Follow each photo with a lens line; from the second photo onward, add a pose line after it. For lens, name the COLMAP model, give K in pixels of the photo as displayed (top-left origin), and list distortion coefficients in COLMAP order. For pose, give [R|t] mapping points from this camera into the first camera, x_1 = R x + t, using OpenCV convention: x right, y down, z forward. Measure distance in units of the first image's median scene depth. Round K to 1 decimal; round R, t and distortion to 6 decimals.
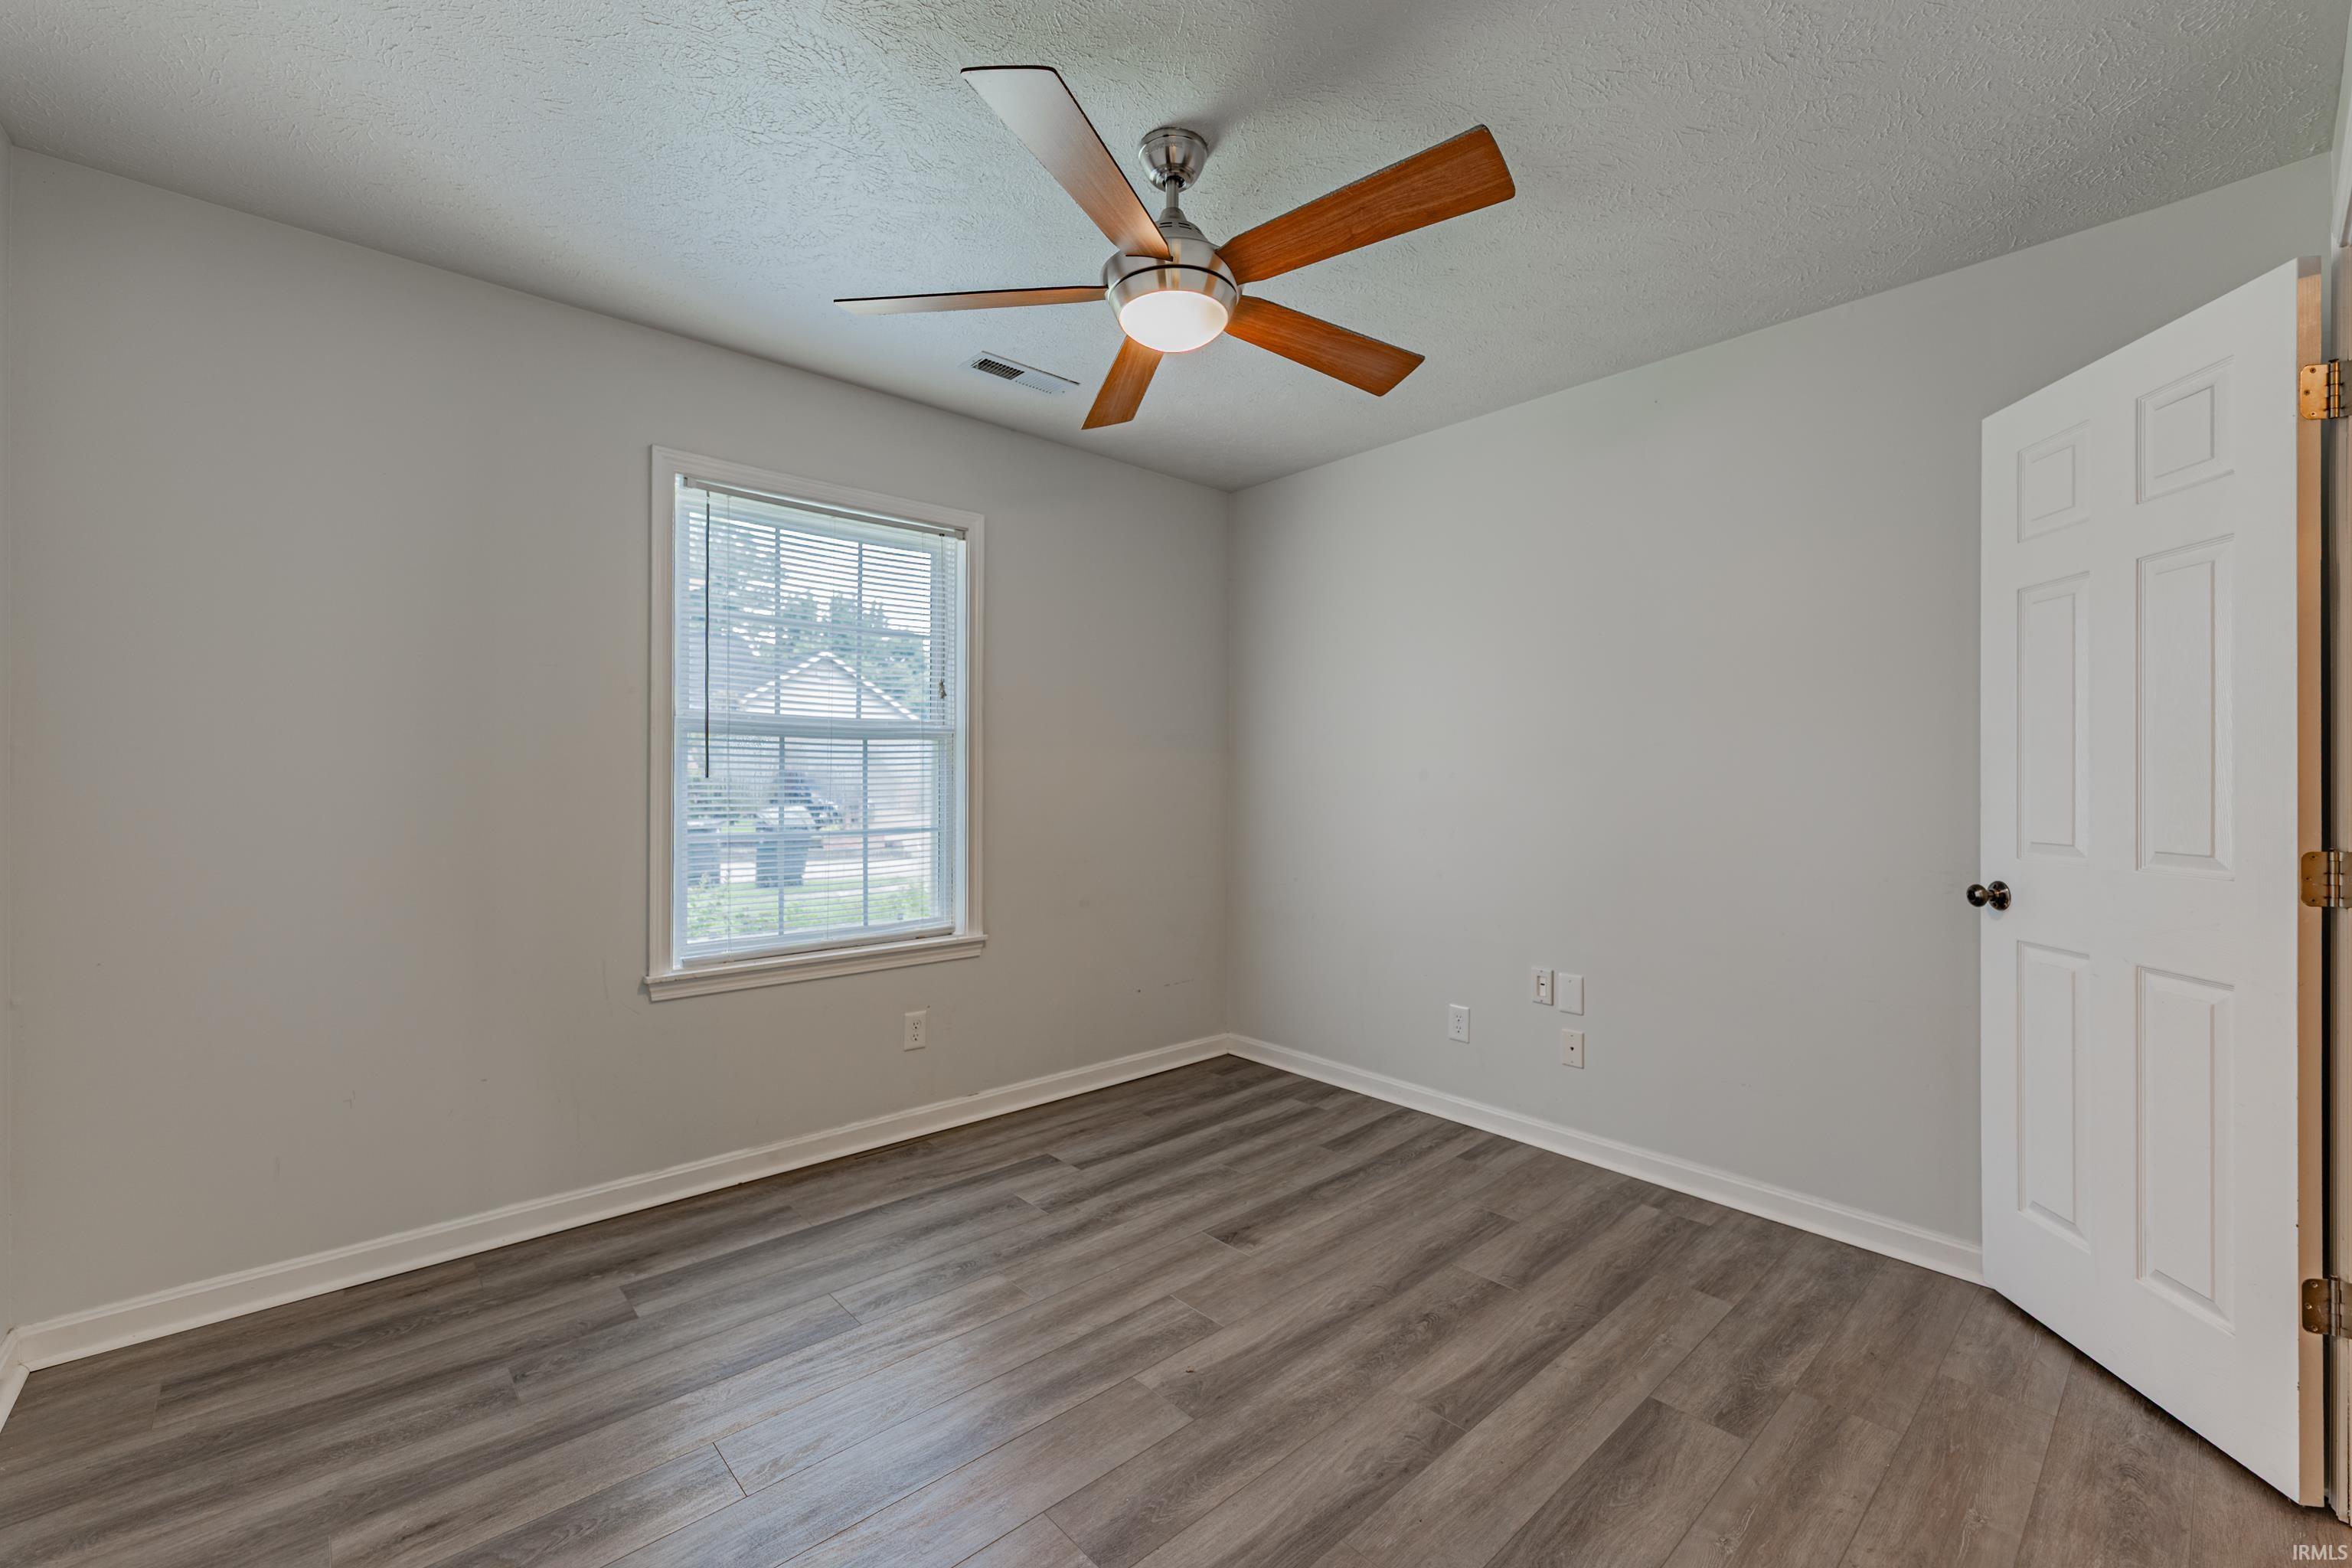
lens RADIAL K [[949.4, 0, 1174.8], [0, 949.4, 791.7], [0, 0, 1]] dist [0.002941, -0.001153]
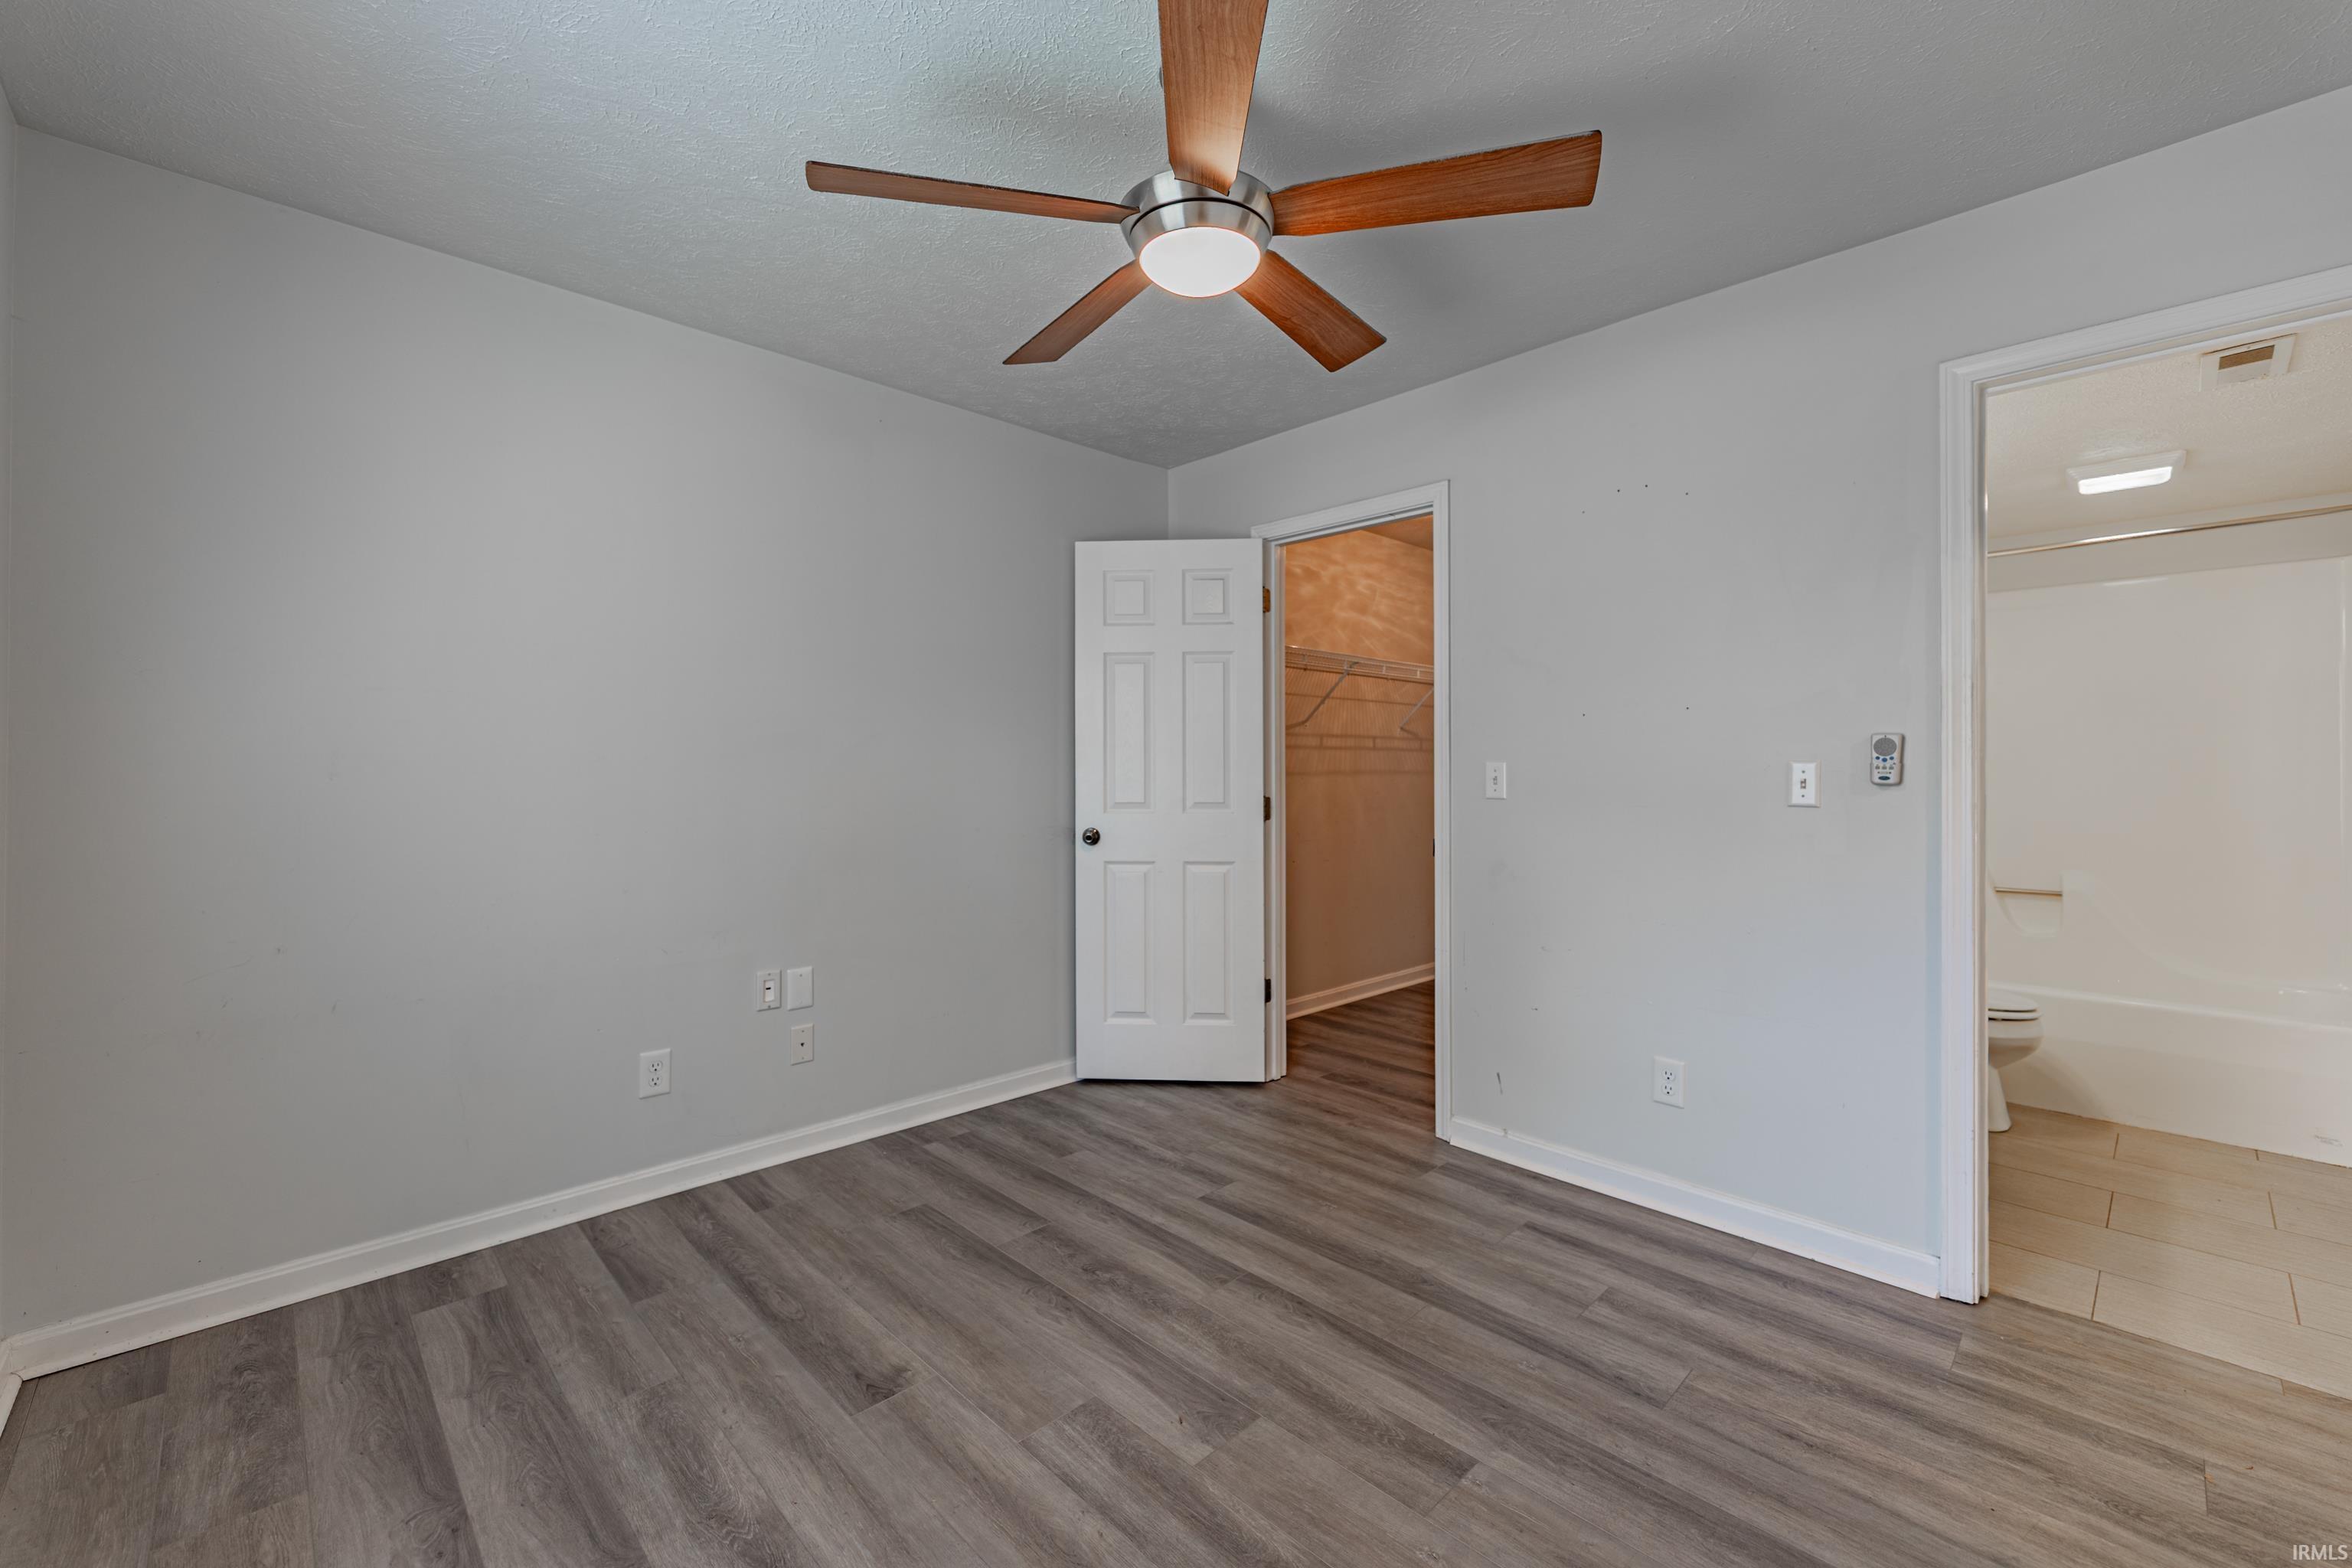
lens RADIAL K [[949.4, 0, 1176.3], [0, 949.4, 767.5], [0, 0, 1]] dist [0.002941, -0.001153]
pose [[-0.027532, -0.005391, 0.999606, -0.670449], [0.012518, 0.999905, 0.005738, -0.015690], [-0.999543, 0.012671, -0.027462, 0.769233]]
